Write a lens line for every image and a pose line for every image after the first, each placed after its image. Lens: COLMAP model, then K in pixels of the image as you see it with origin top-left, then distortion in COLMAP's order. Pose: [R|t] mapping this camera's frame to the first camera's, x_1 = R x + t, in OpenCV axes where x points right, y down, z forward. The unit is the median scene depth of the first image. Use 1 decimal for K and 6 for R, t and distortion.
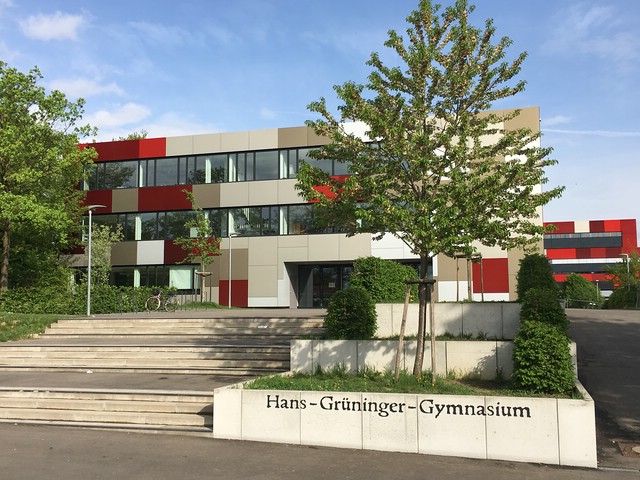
lens RADIAL K [[717.9, 0, 321.8], [0, 717.9, 256.7], [0, 0, 1]] dist [0.066967, 0.000000]
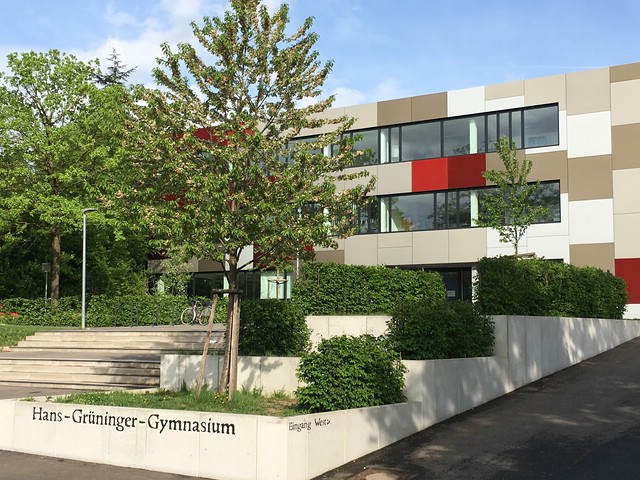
lens RADIAL K [[940.5, 0, 319.8], [0, 940.5, 239.7], [0, 0, 1]] dist [0.120622, 0.000000]
pose [[0.949723, -0.021843, -0.312330, 0.722014], [0.016453, 0.999667, -0.019883, -0.005930], [0.312660, 0.013745, 0.949766, -0.131363]]
